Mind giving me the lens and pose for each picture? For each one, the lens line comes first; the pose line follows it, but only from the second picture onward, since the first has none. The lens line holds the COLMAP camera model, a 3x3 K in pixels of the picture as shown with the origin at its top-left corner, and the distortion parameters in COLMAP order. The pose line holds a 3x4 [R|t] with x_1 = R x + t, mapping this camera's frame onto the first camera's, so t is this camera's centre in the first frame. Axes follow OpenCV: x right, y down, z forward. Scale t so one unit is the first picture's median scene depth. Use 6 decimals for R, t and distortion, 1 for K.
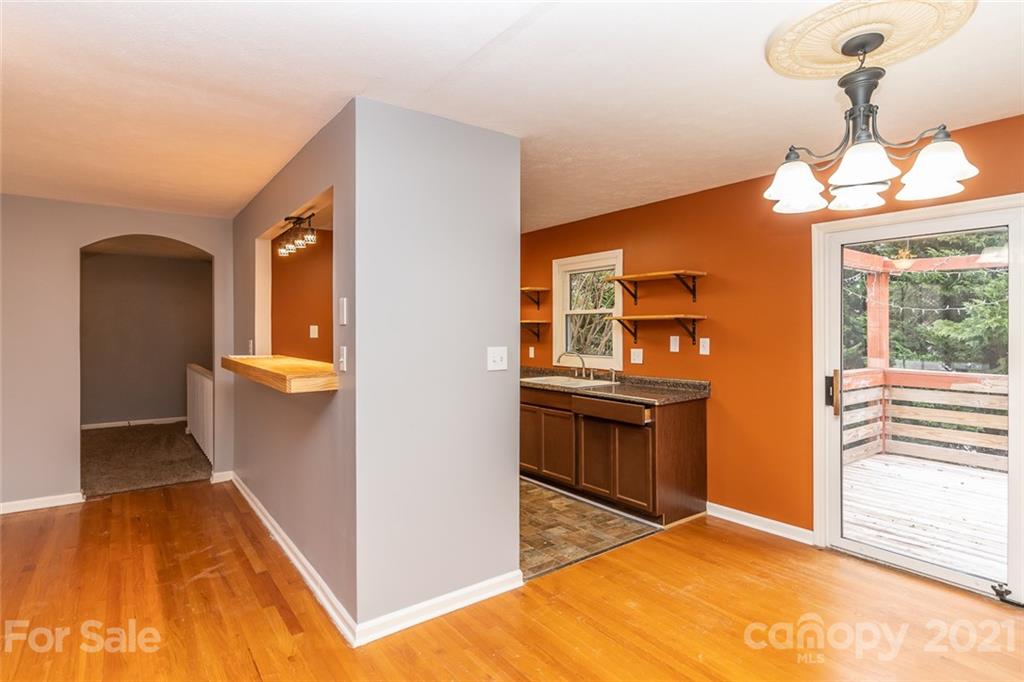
lens RADIAL K [[553.7, 0, 512.0], [0, 553.7, 341.0], [0, 0, 1]] dist [0.000611, -0.000027]
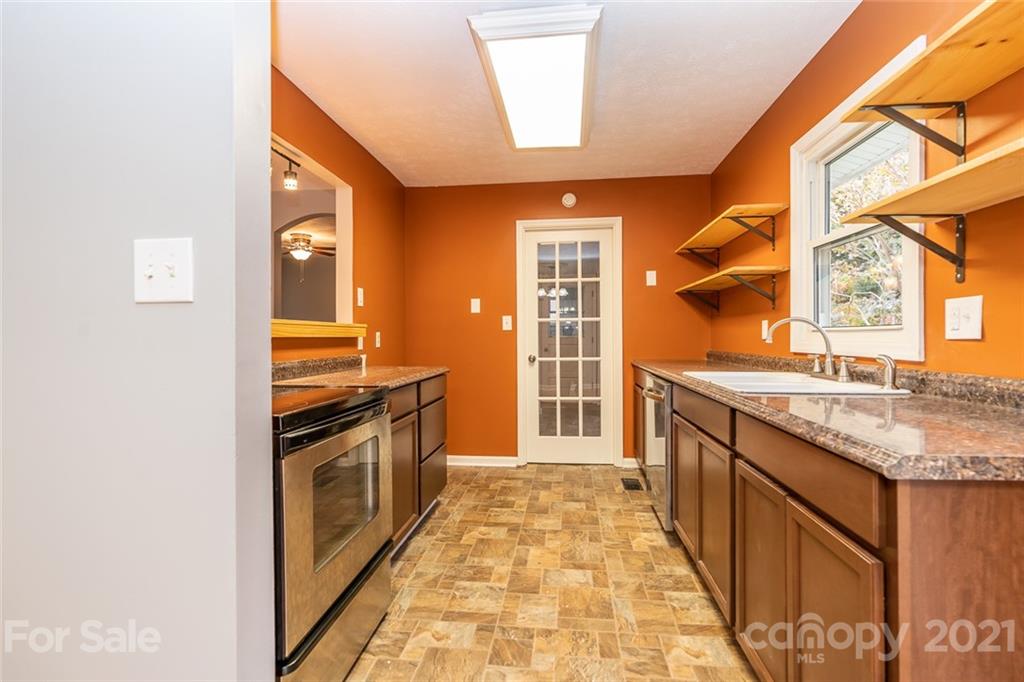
lens RADIAL K [[481.5, 0, 512.0], [0, 481.5, 341.0], [0, 0, 1]] dist [0.000483, 0.000237]
pose [[0.727446, 0.008730, -0.686110, 0.235228], [-0.016991, 0.999842, -0.005293, 0.049670], [0.685955, 0.015508, 0.727479, 0.606174]]
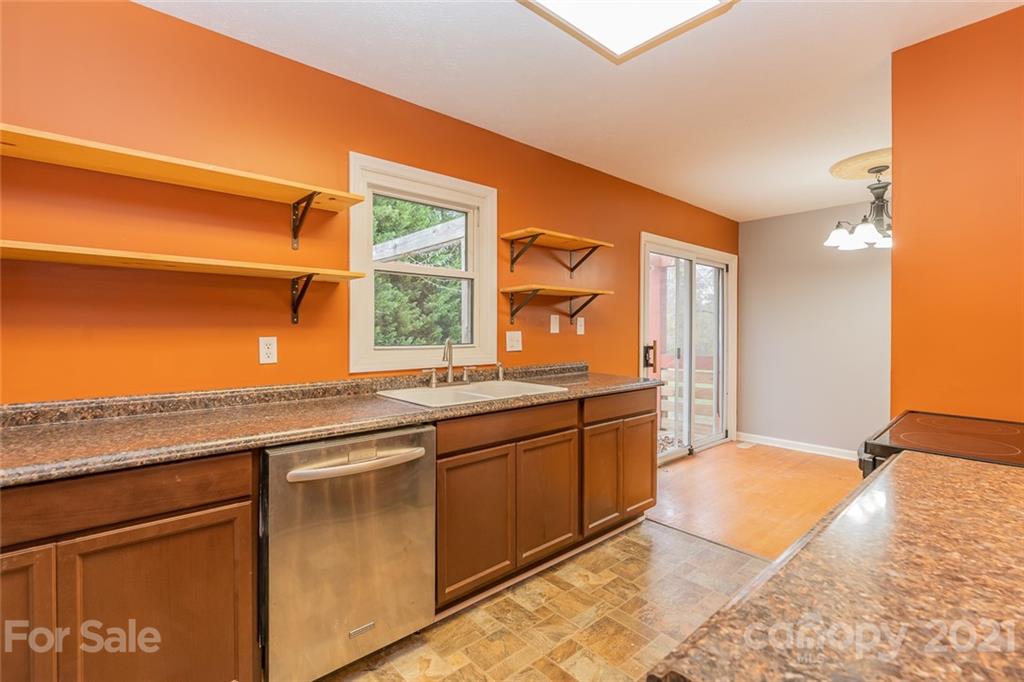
lens RADIAL K [[468.7, 0, 514.7], [0, 468.7, 332.9], [0, 0, 1]] dist [-0.004887, -0.000300]
pose [[-0.098314, -0.005136, 0.995142, -0.418965], [0.022475, 0.999720, 0.007380, 0.012010], [-0.994902, 0.023092, -0.098171, 1.098329]]
